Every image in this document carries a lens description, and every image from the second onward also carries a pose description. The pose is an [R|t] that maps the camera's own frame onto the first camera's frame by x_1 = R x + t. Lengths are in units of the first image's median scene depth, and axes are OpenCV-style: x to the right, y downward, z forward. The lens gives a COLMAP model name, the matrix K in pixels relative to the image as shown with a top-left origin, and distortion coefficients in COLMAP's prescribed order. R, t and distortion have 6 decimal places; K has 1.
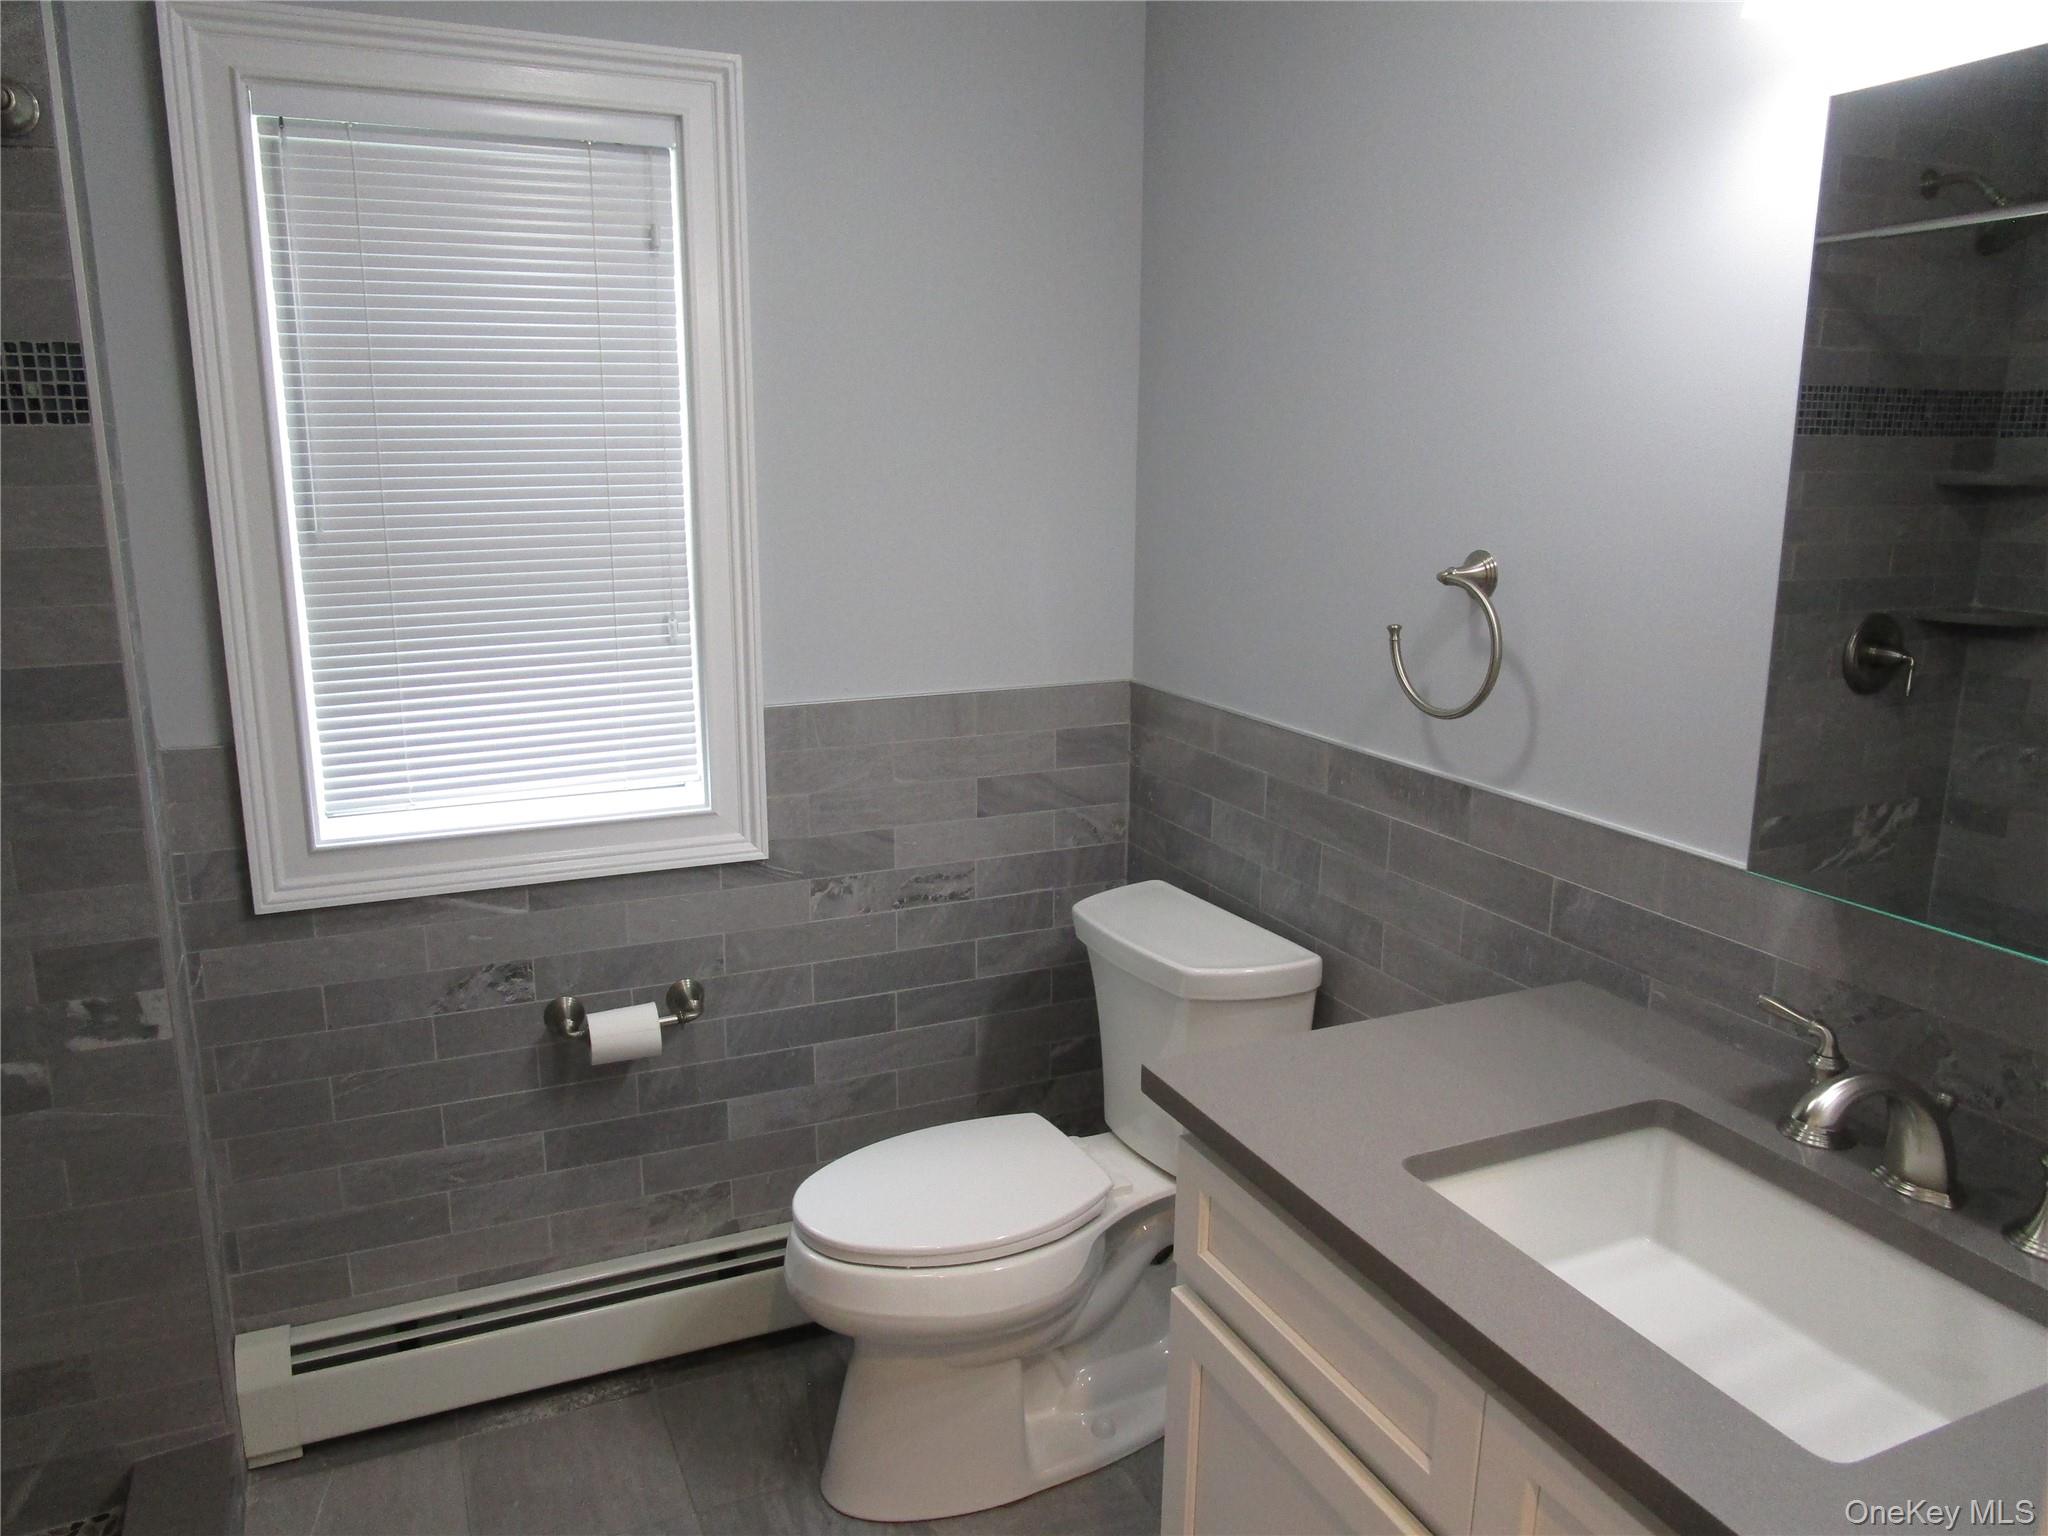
lens RADIAL K [[1477.6, 0, 1022.3], [0, 1477.6, 768.2], [0, 0, 1]] dist [-0.004484, -0.001346]
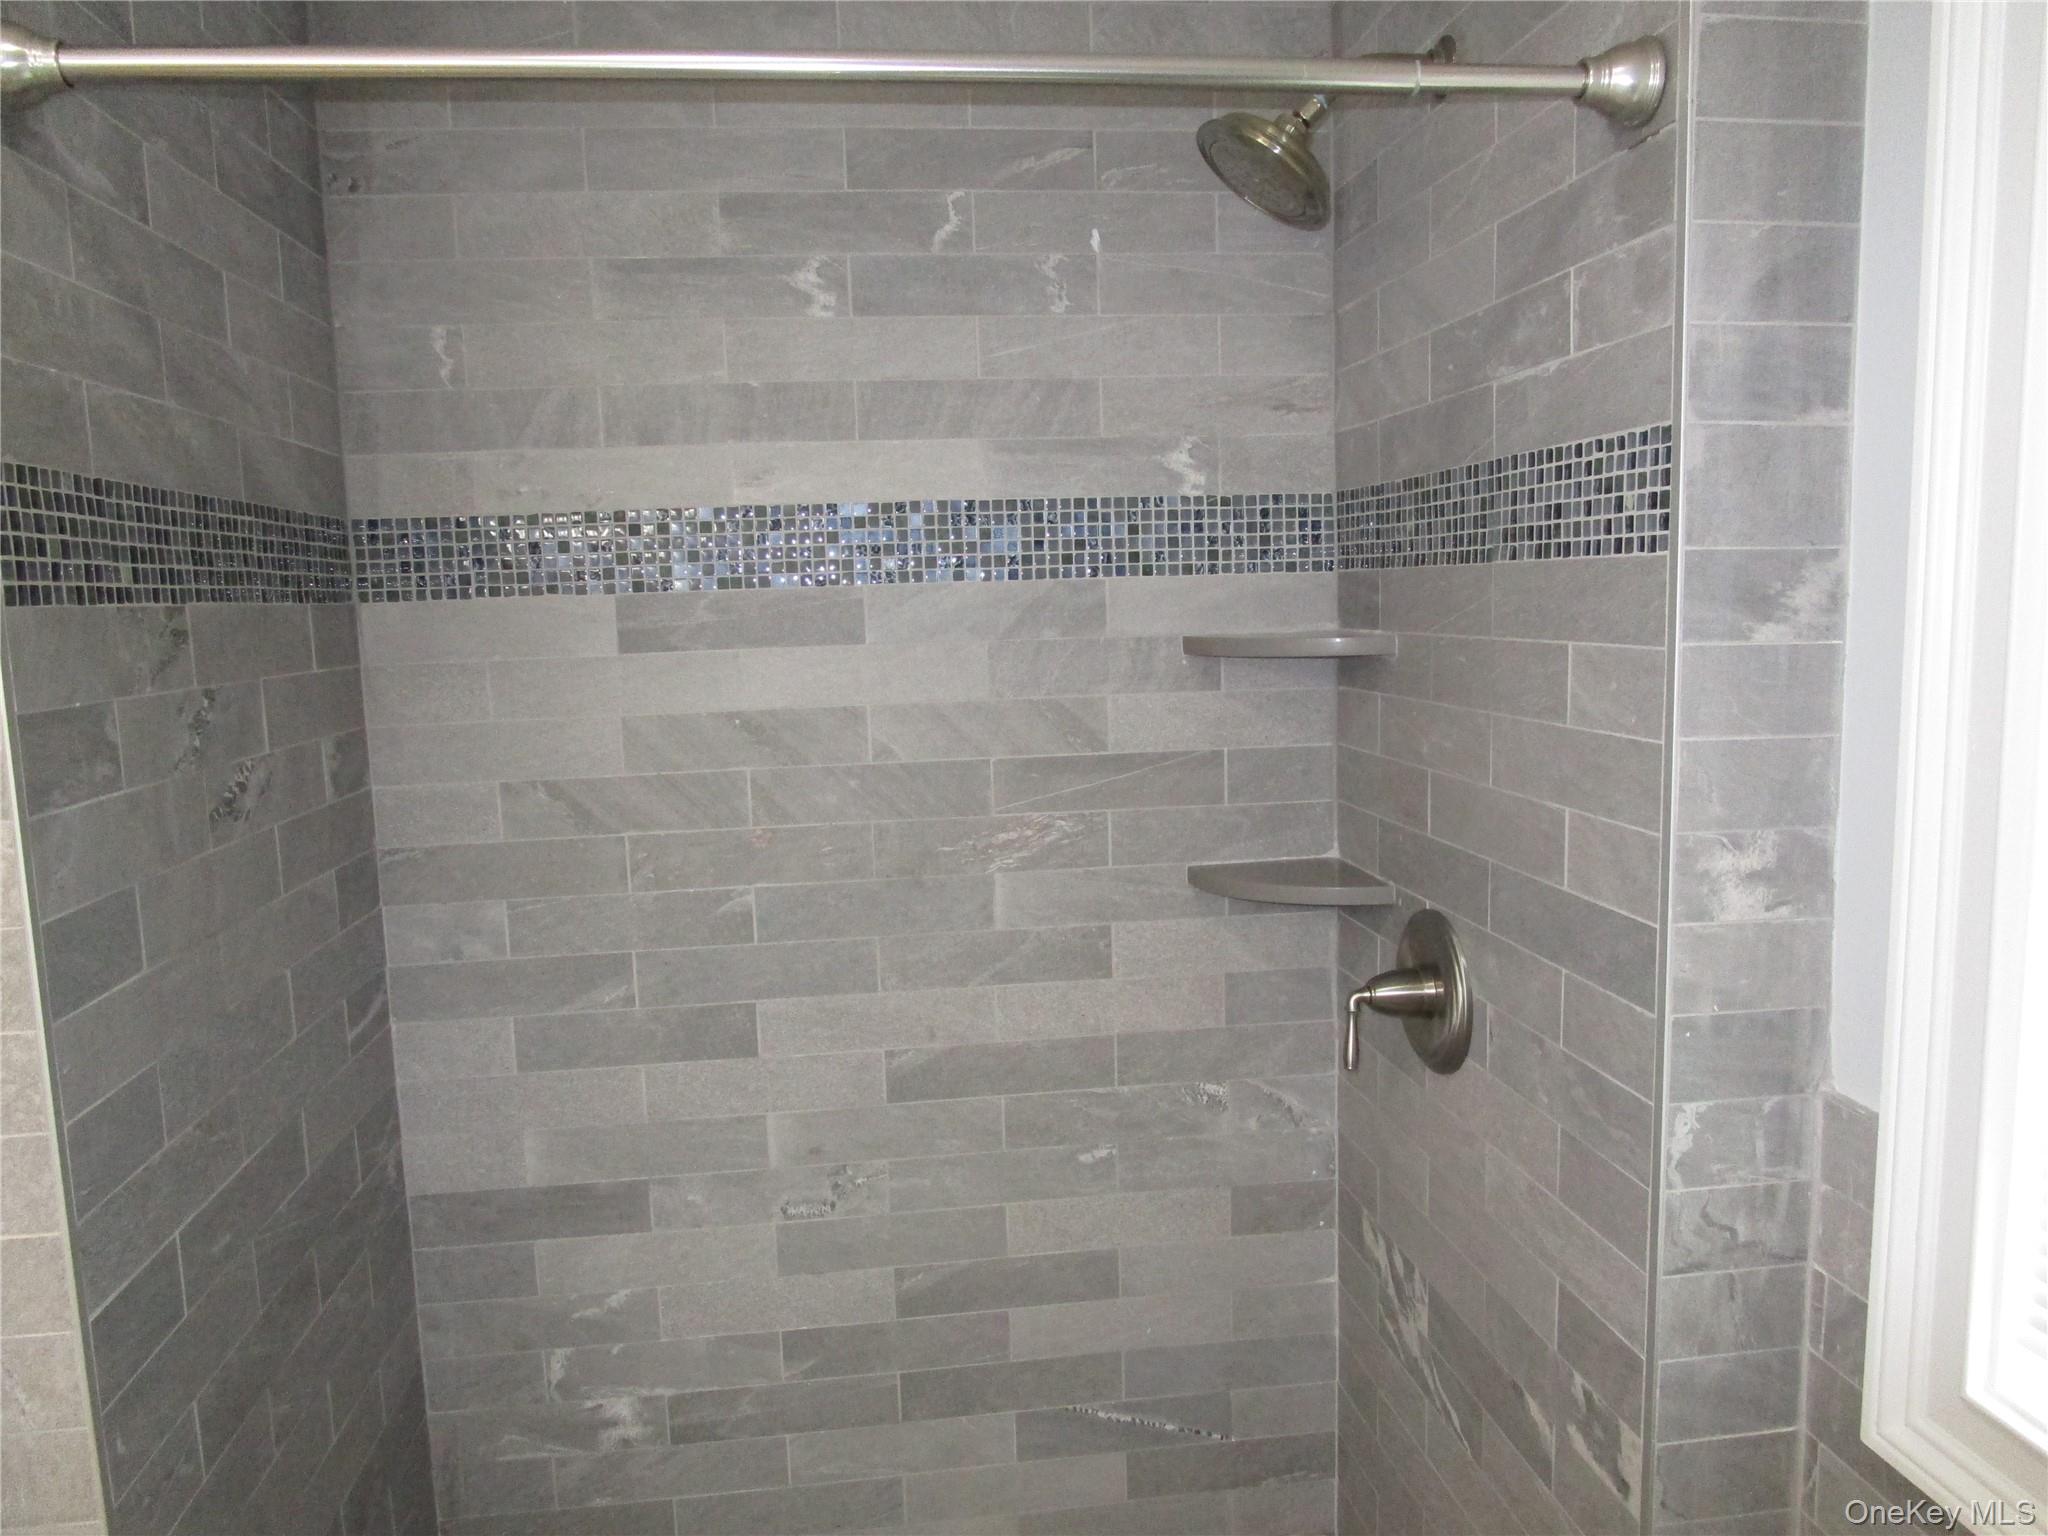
lens RADIAL K [[1477.6, 0, 1023.4], [0, 1477.6, 769.7], [0, 0, 1]] dist [-0.004484, -0.001346]
pose [[-0.278776, 0.132105, -0.951227, 0.053728], [-0.179782, 0.965804, 0.186818, -0.214917], [0.943378, 0.223093, -0.245493, 0.928218]]
